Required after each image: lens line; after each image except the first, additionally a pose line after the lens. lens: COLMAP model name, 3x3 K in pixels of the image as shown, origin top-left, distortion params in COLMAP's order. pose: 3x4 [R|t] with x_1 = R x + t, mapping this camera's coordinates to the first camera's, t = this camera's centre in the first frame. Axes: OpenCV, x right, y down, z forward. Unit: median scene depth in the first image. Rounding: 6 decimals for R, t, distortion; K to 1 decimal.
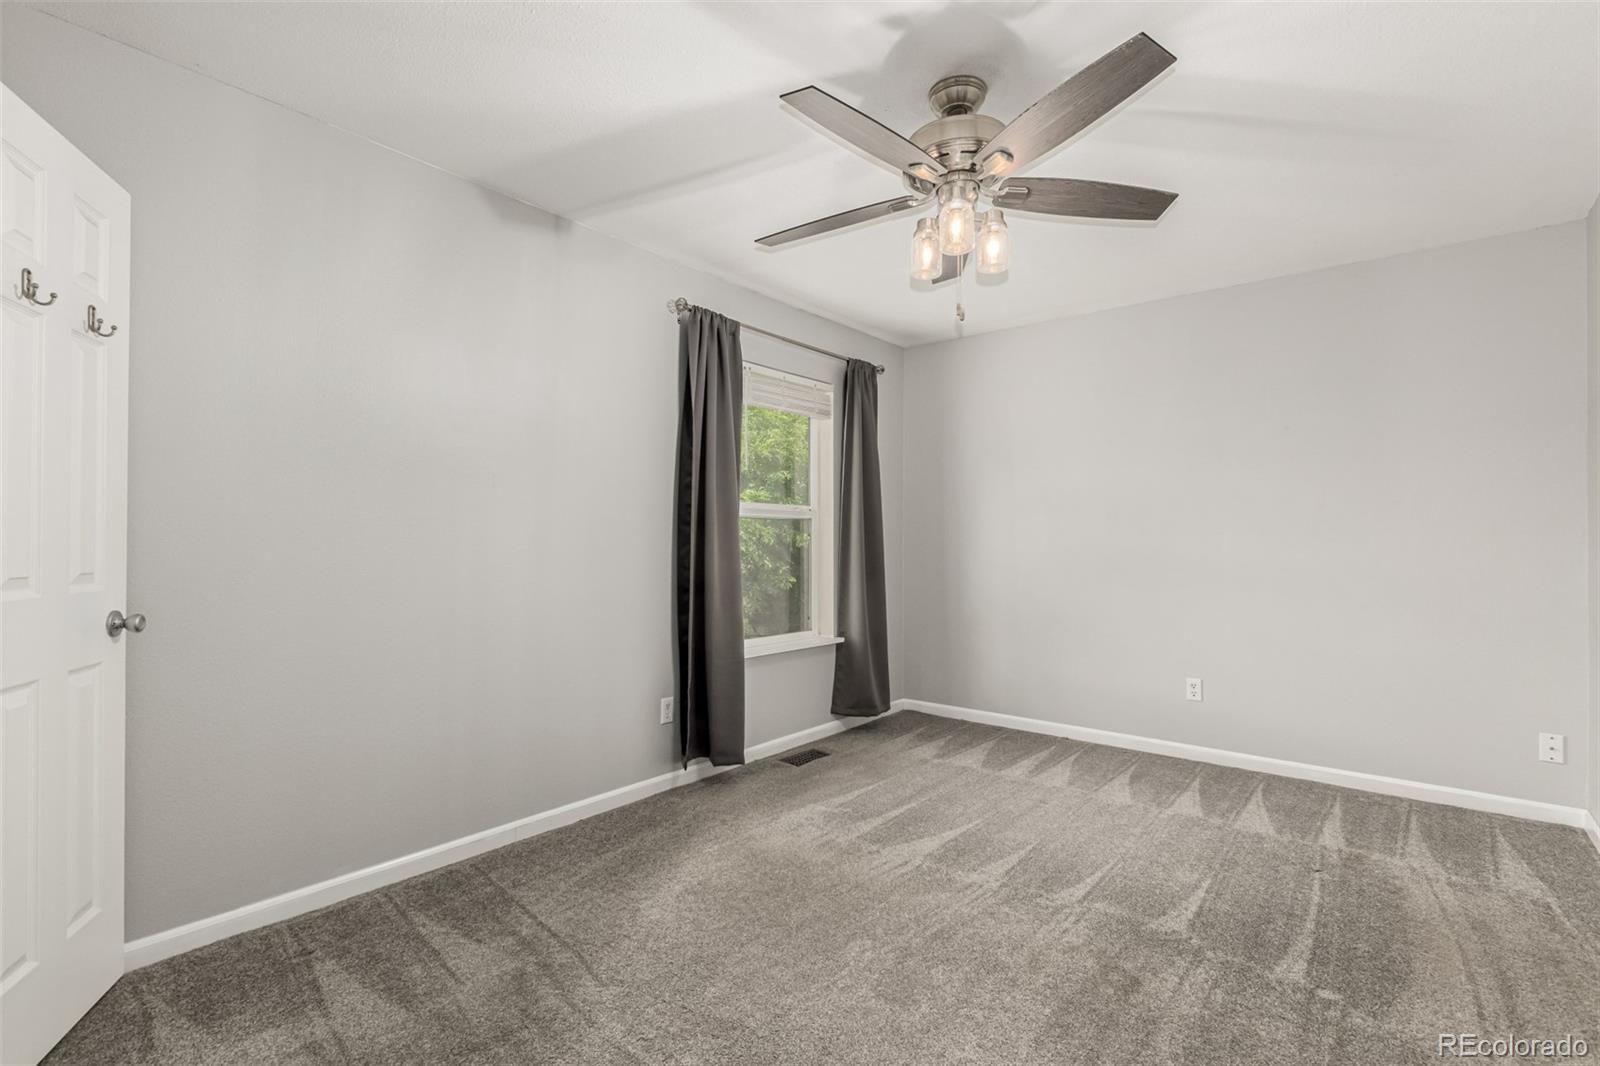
lens RADIAL K [[730.5, 0, 800.2], [0, 730.5, 538.7], [0, 0, 1]] dist [0.006132, -0.003957]
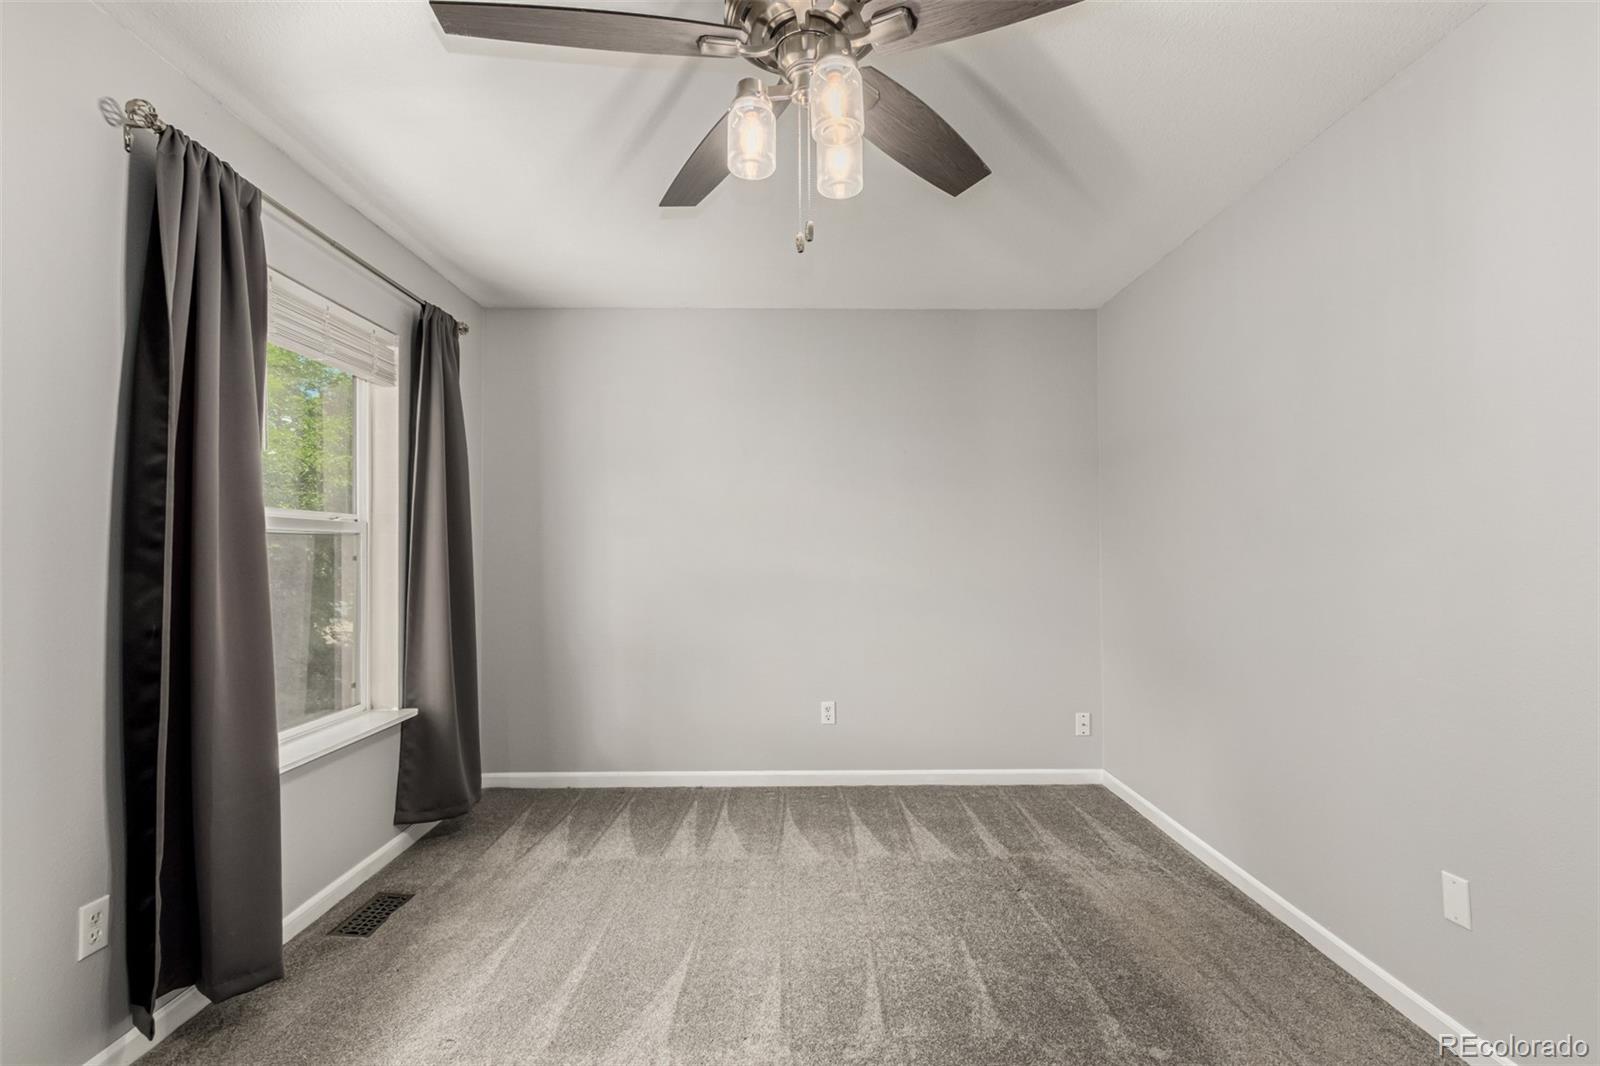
lens RADIAL K [[730.5, 0, 800.8], [0, 730.5, 537.5], [0, 0, 1]] dist [0.006132, -0.003957]
pose [[0.765412, 0.004334, 0.643526, -0.127856], [0.004826, 0.999911, -0.012475, -0.016756], [-0.643522, 0.012655, 0.765323, 0.297572]]
